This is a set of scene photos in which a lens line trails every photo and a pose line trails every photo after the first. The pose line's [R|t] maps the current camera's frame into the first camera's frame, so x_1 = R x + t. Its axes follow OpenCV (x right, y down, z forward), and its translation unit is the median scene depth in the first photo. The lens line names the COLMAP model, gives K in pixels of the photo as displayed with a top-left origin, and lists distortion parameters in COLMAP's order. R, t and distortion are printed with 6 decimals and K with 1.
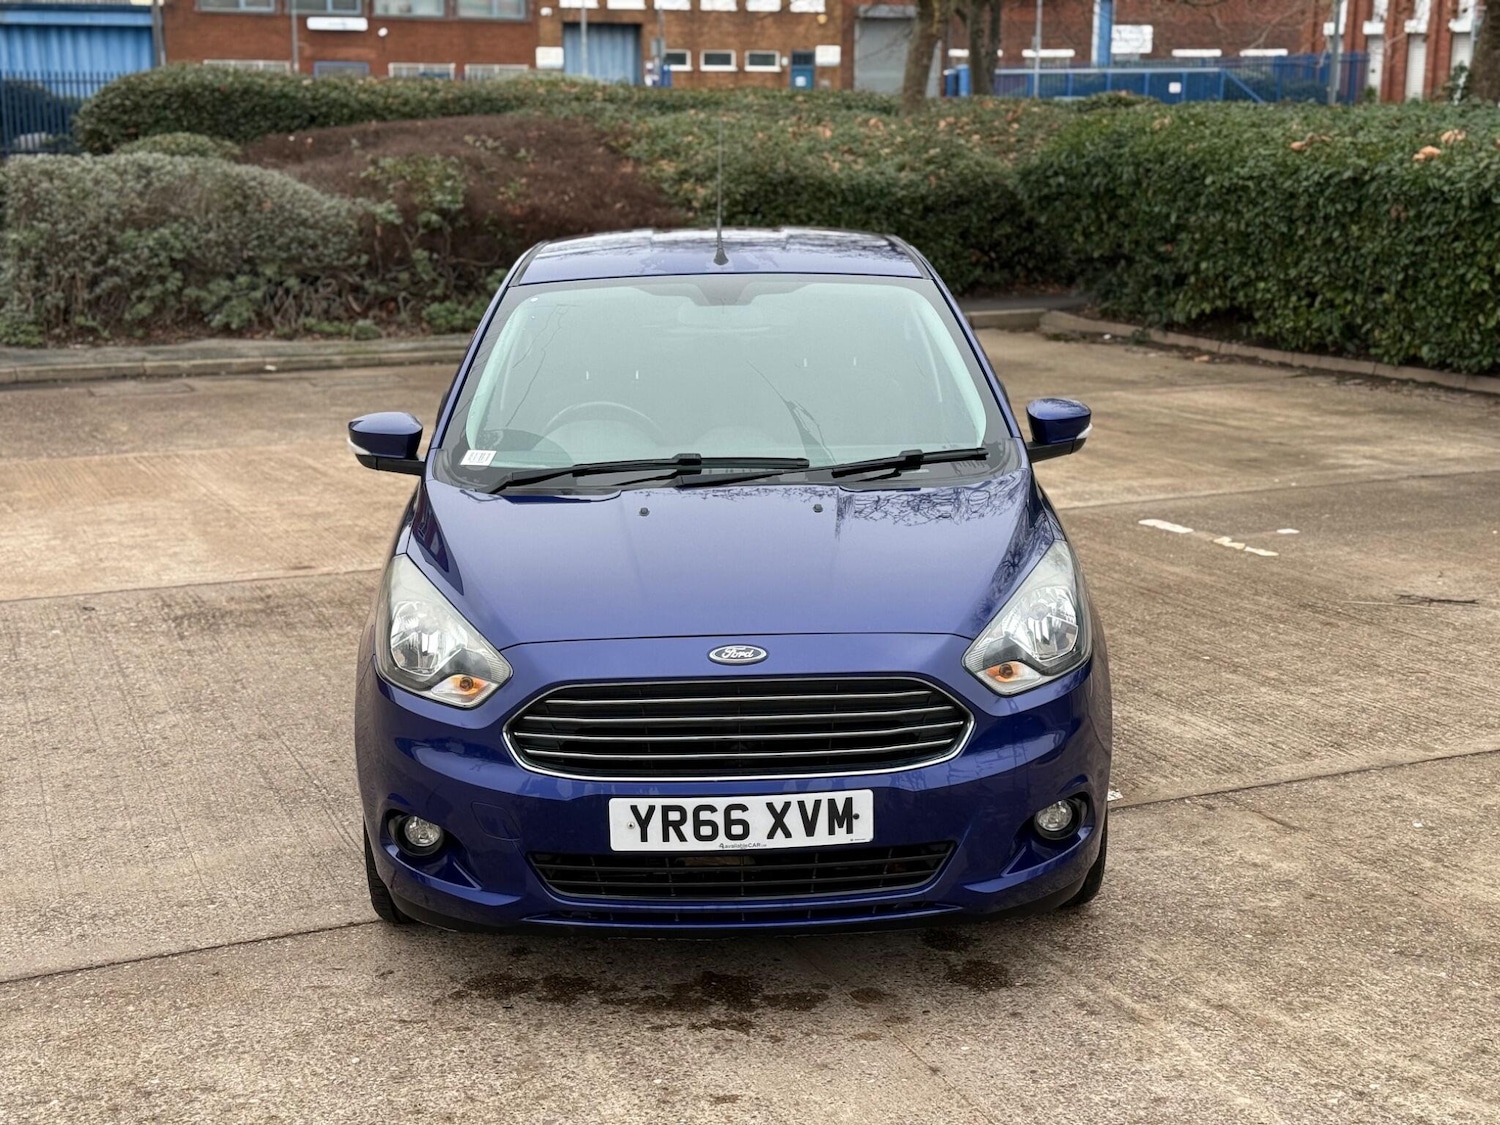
lens RADIAL K [[2043.6, 0, 744.1], [0, 2043.6, 570.8], [0, 0, 1]] dist [0.210074, -0.494464]
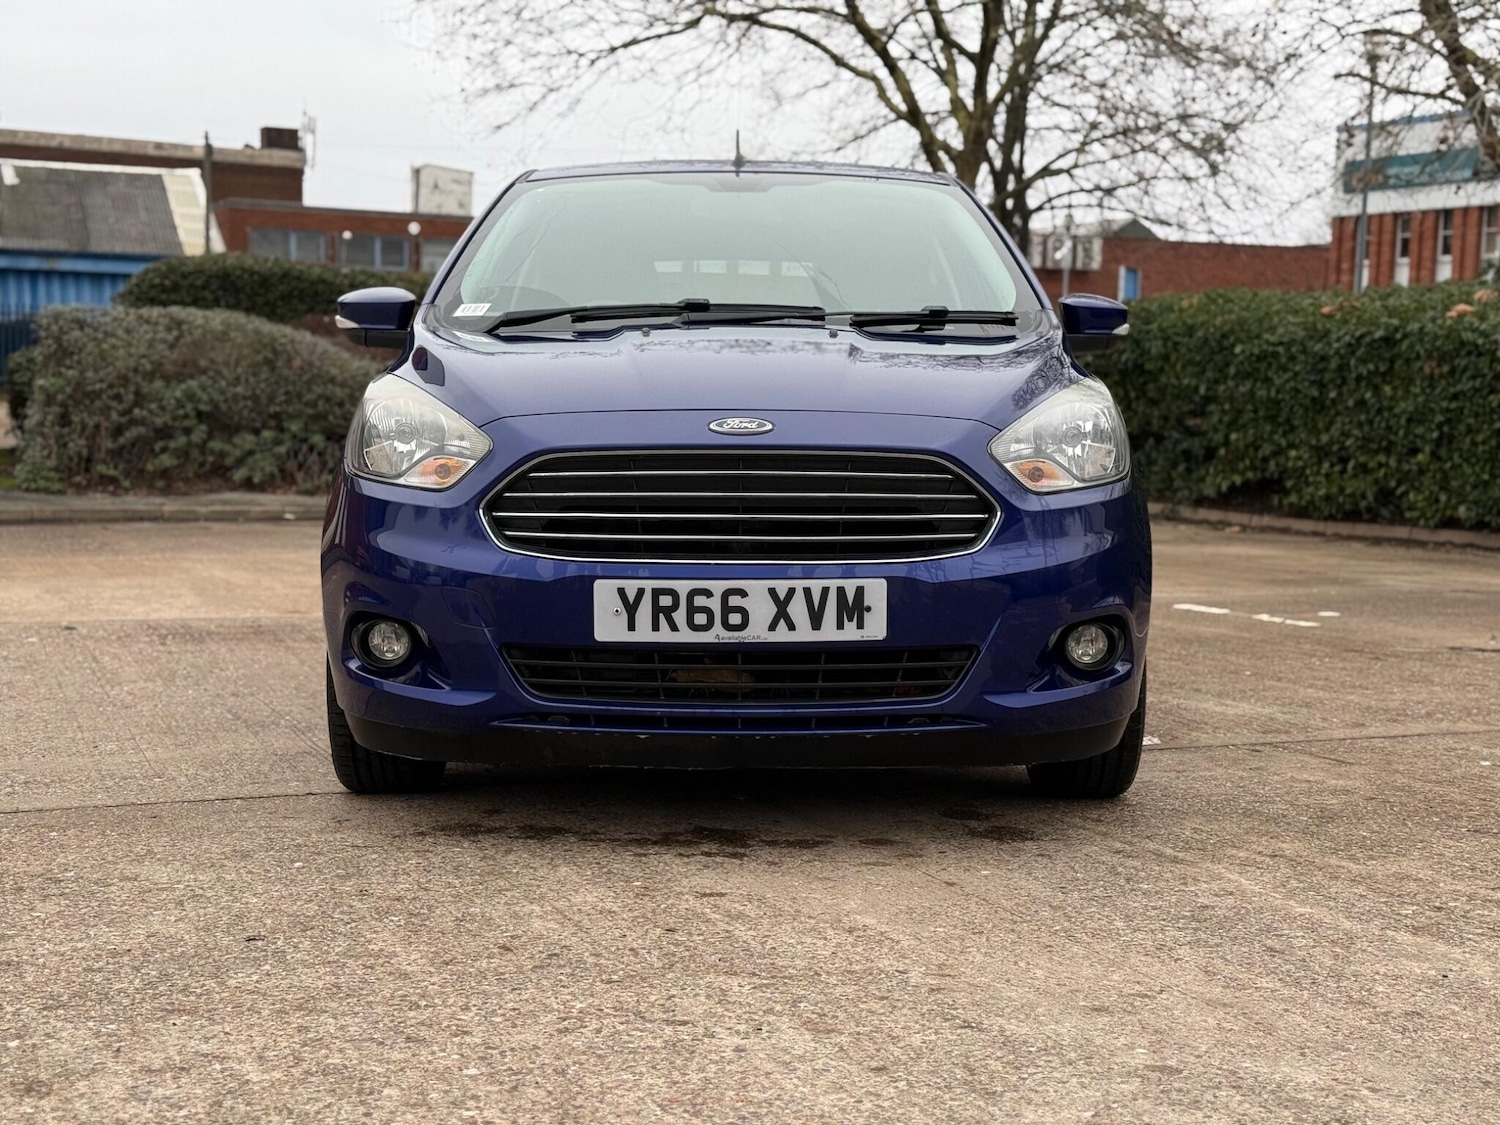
lens RADIAL K [[2047.6, 0, 750.0], [0, 2047.6, 562.5], [0, 0, 1]] dist [0.180321, -0.329262]
pose [[0.999643, 0.024296, -0.011144, 0.008785], [-0.025585, 0.990423, -0.135675, 0.156240], [0.007740, 0.135912, 0.990691, 0.074704]]
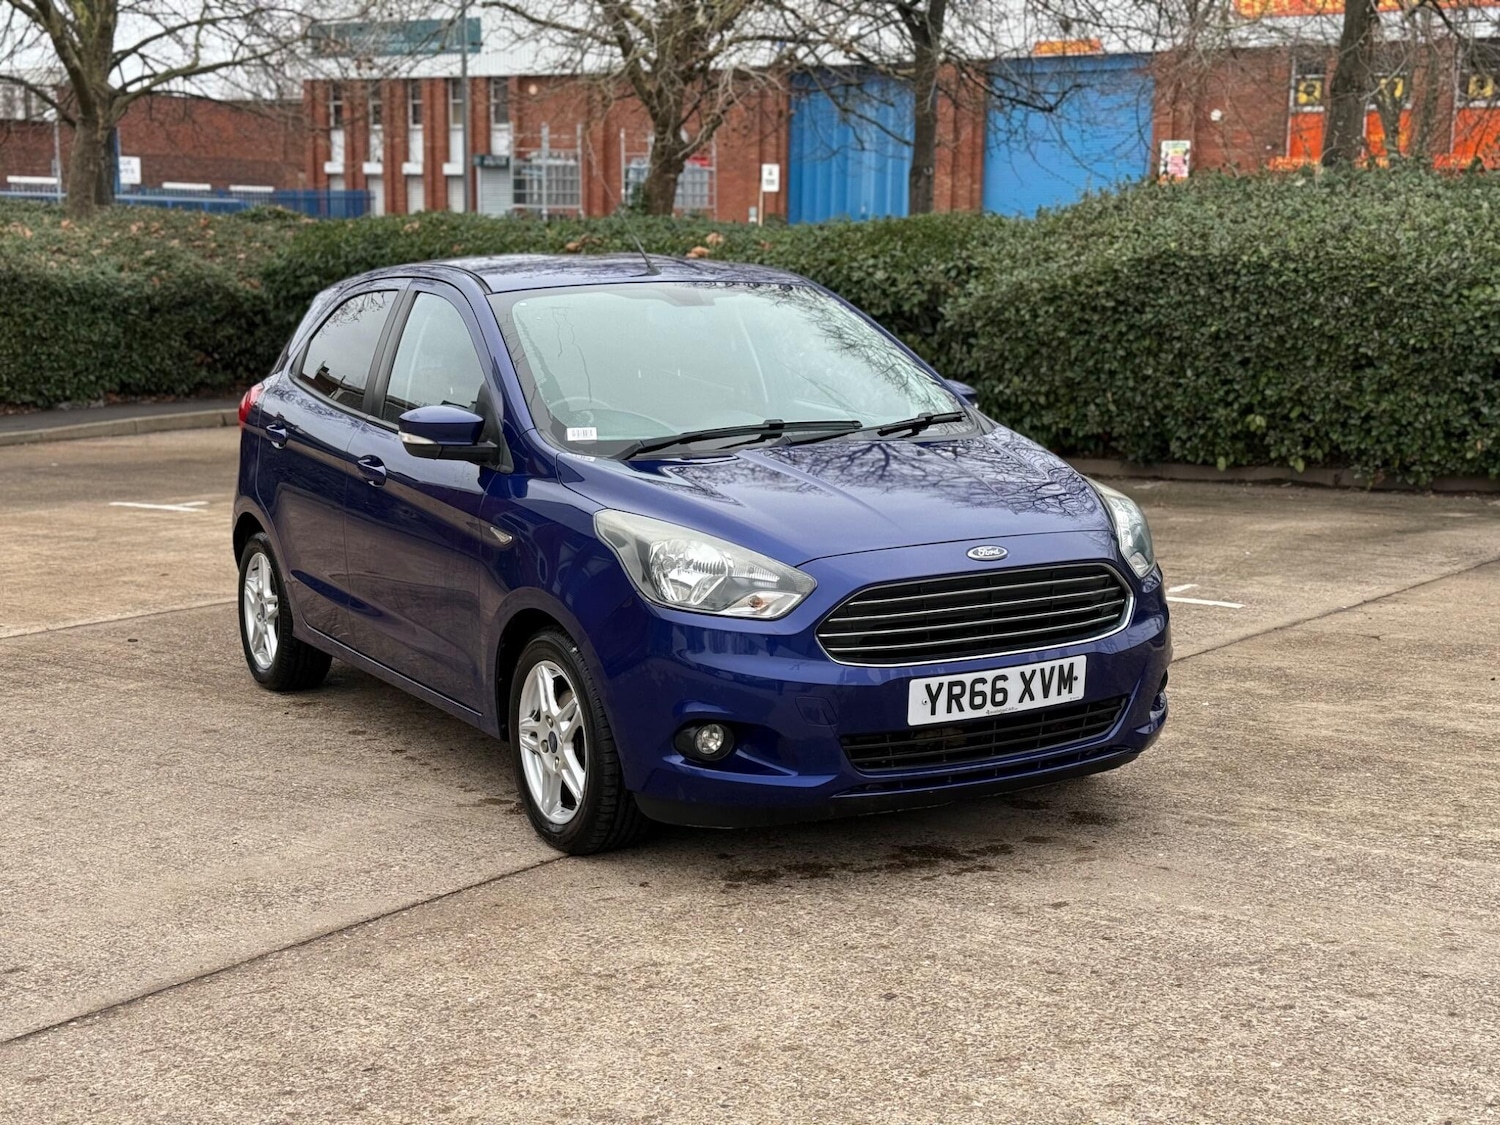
lens RADIAL K [[2047.6, 0, 750.0], [0, 2047.6, 562.5], [0, 0, 1]] dist [0.180321, -0.329262]
pose [[0.880107, -0.062810, 0.470602, -0.489313], [0.094939, 0.994474, -0.044822, 0.061173], [-0.465186, 0.084127, 0.881206, -0.006208]]
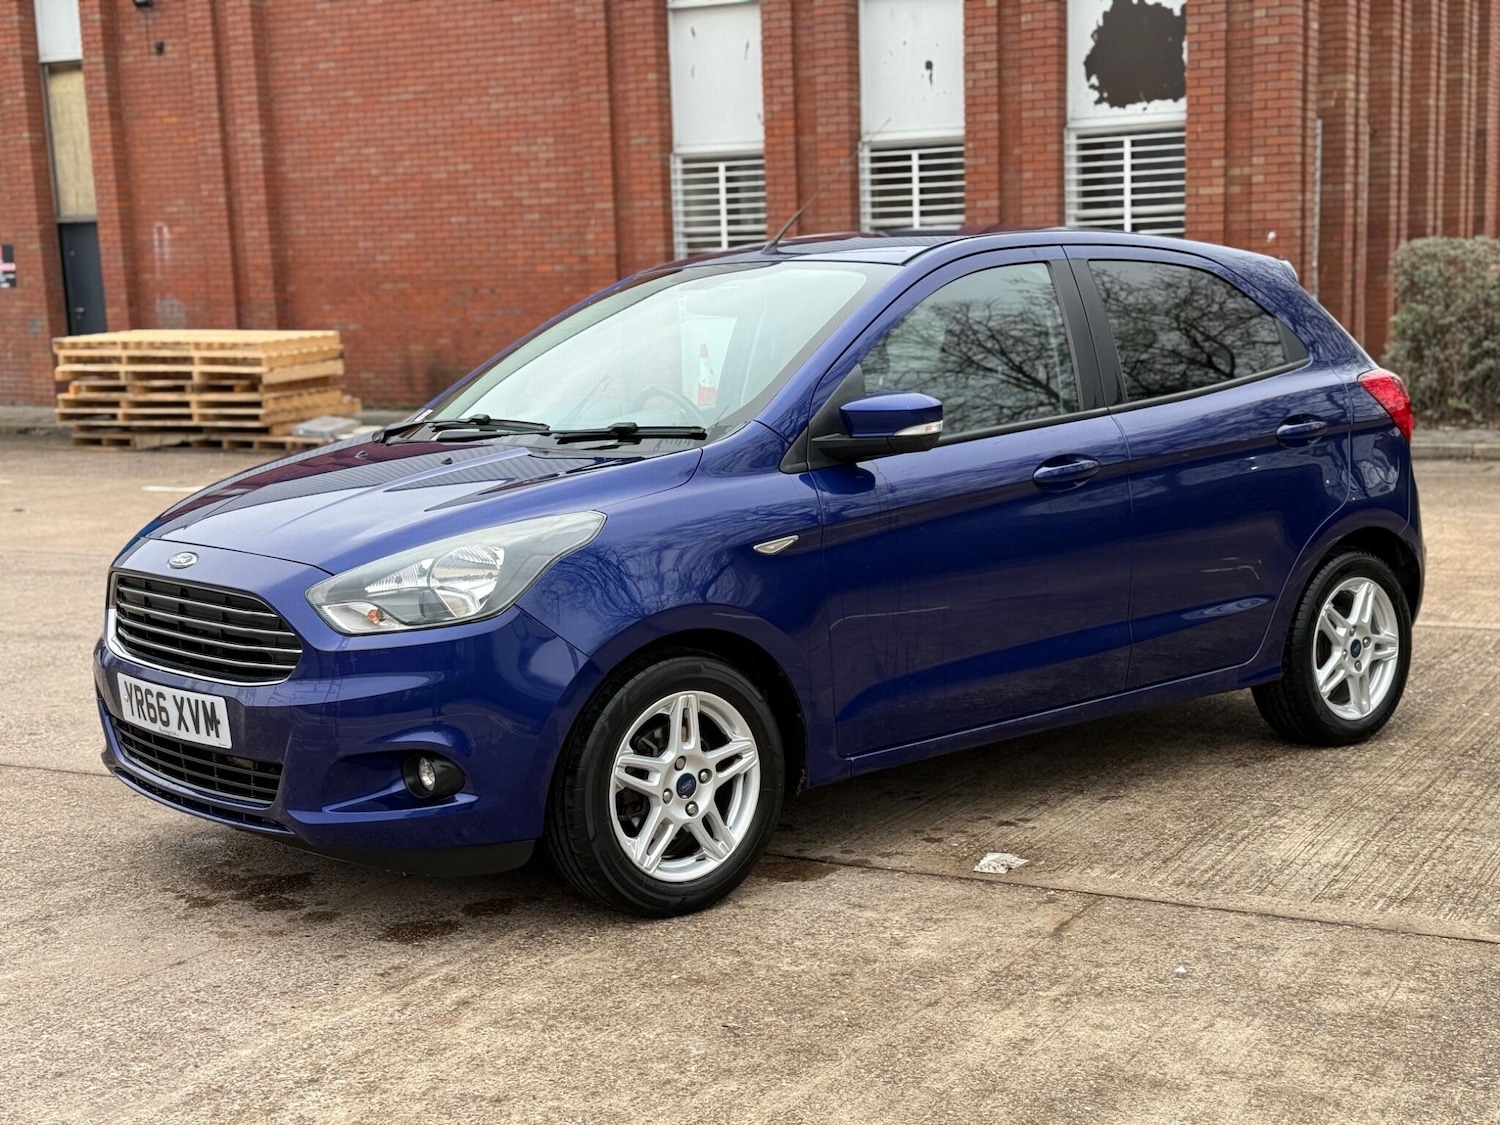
lens RADIAL K [[2043.6, 0, 744.1], [0, 2043.6, 570.8], [0, 0, 1]] dist [0.210074, -0.494464]
pose [[0.631686, 0.097444, -0.769076, 0.735244], [-0.142235, 0.989796, 0.008584, -0.004363], [0.762064, 0.103967, 0.639100, 0.358743]]
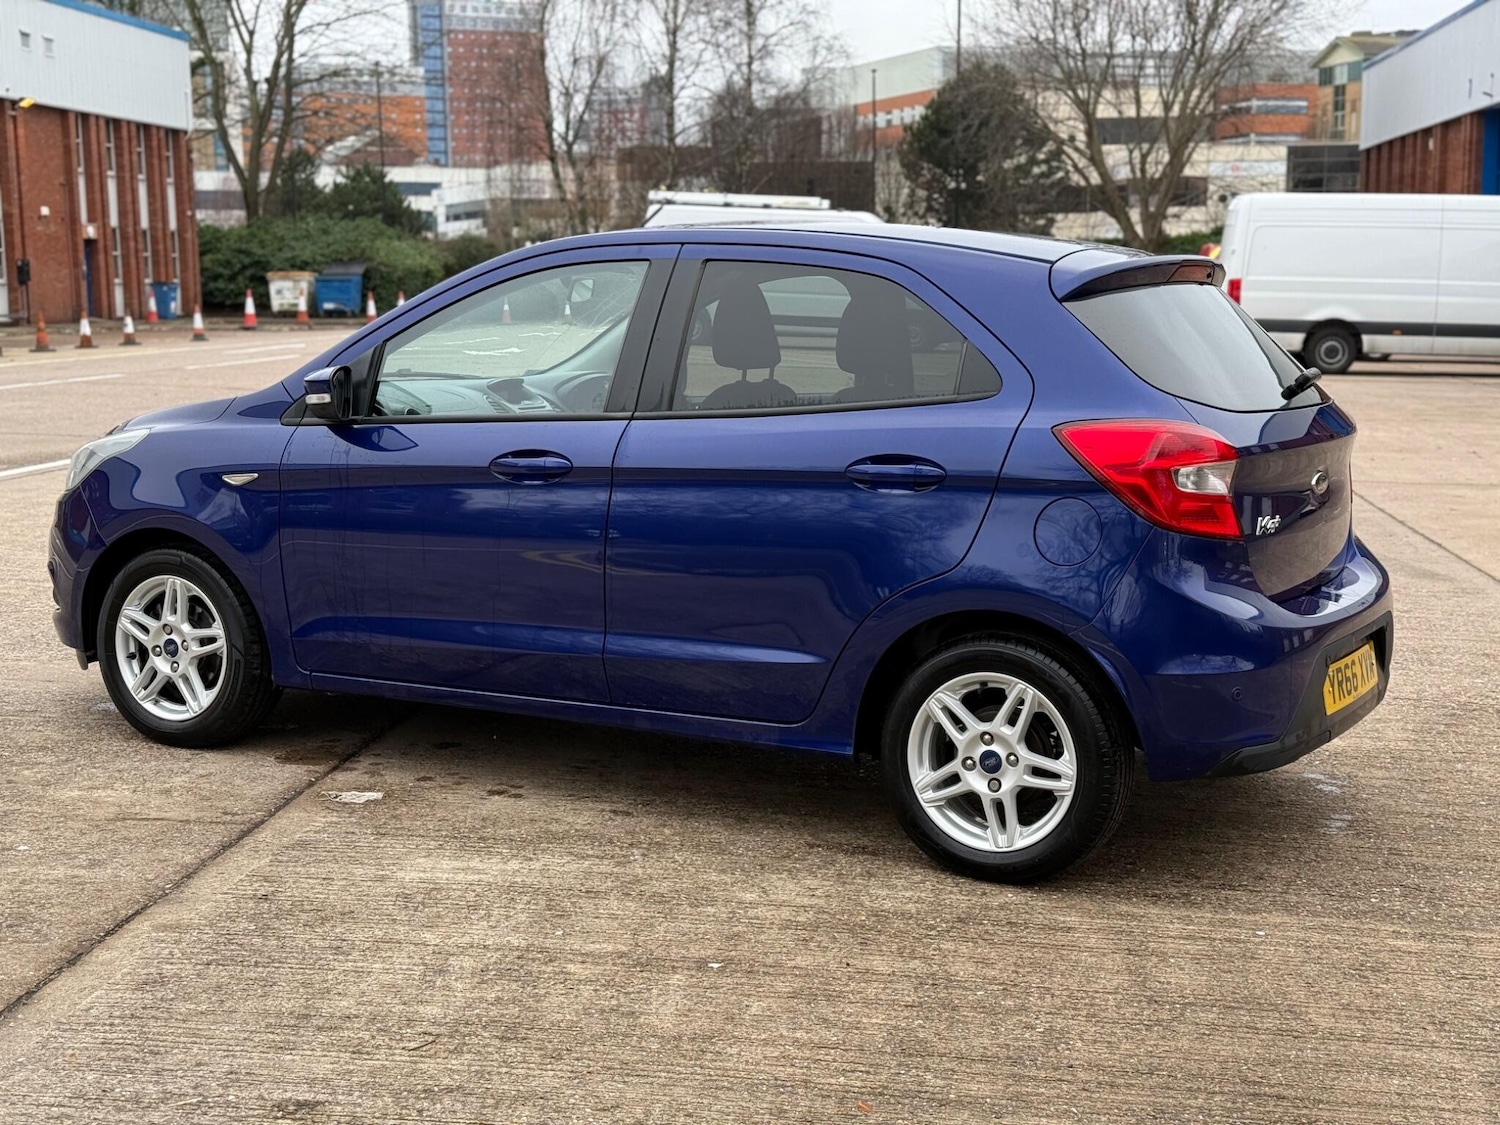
lens RADIAL K [[2047.6, 0, 750.0], [0, 2047.6, 562.5], [0, 0, 1]] dist [0.180321, -0.329262]
pose [[-0.487801, 0.121266, -0.864491, 0.875246], [-0.190791, 0.951553, 0.241135, -0.255021], [0.851851, 0.282563, -0.441032, 1.522275]]
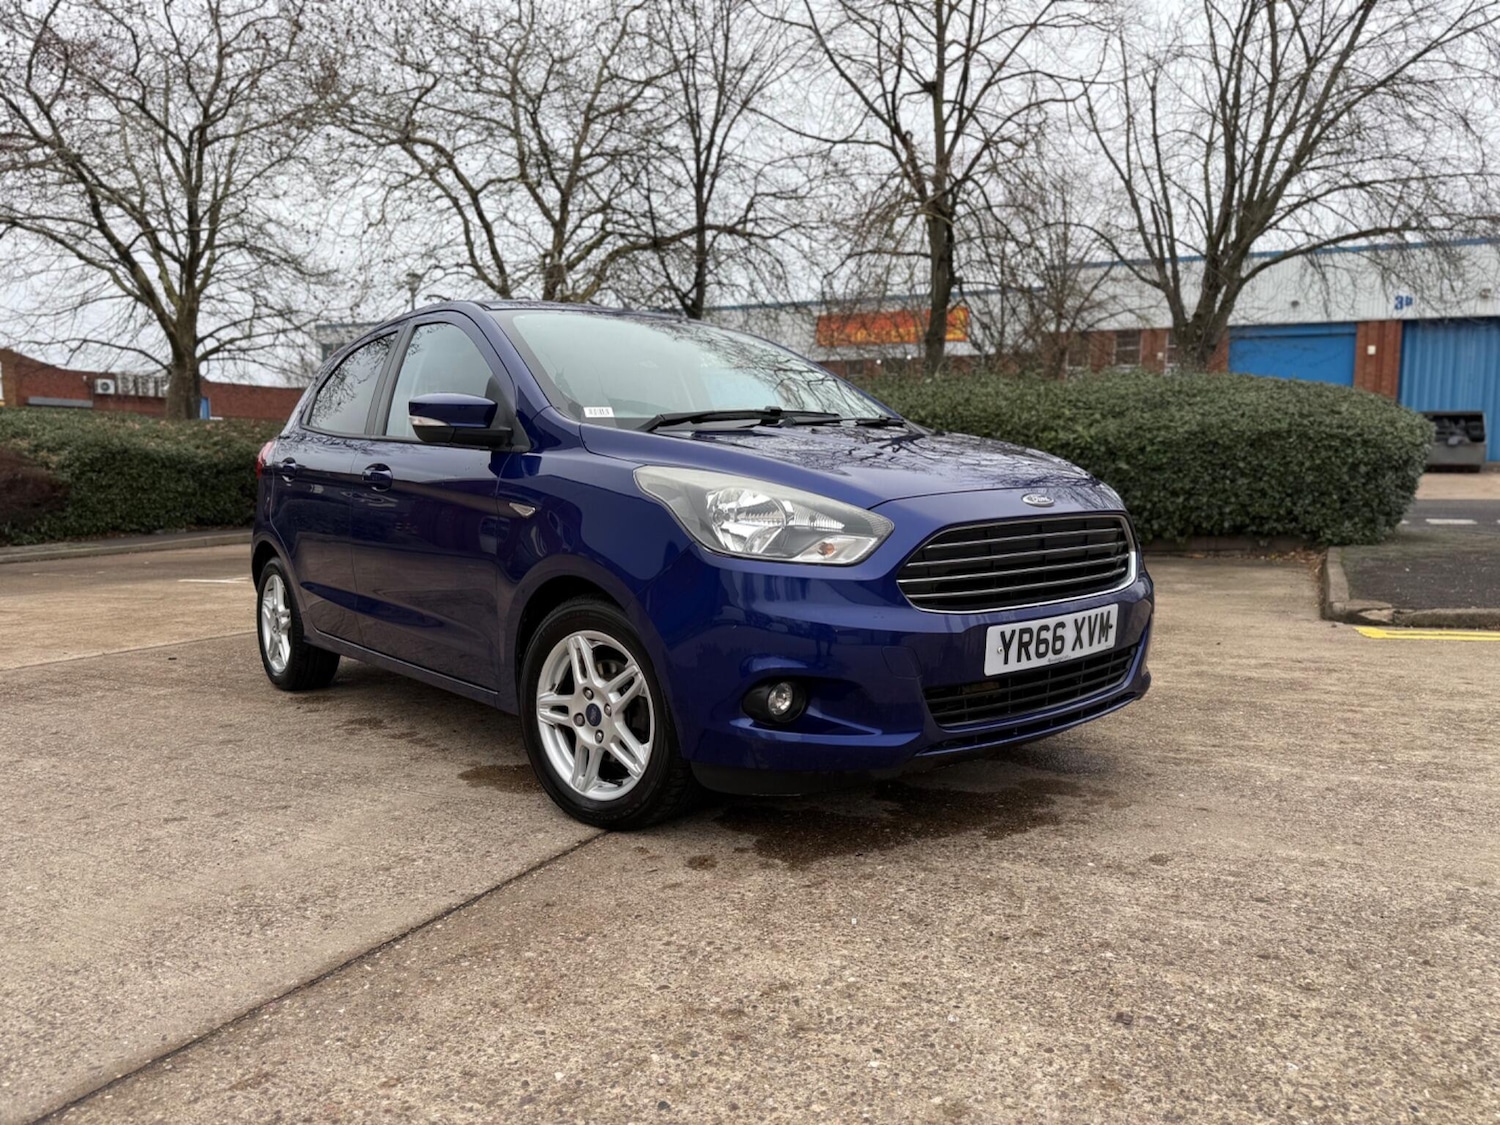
lens RADIAL K [[1043.5, 0, 750.0], [0, 1043.5, 562.5], [0, 0, 1]] dist [0.118307, -0.201228]
pose [[0.783279, -0.051047, 0.619571, -0.363547], [0.134015, 0.987055, -0.088101, 0.076105], [-0.607054, 0.152039, 0.779981, 0.436430]]
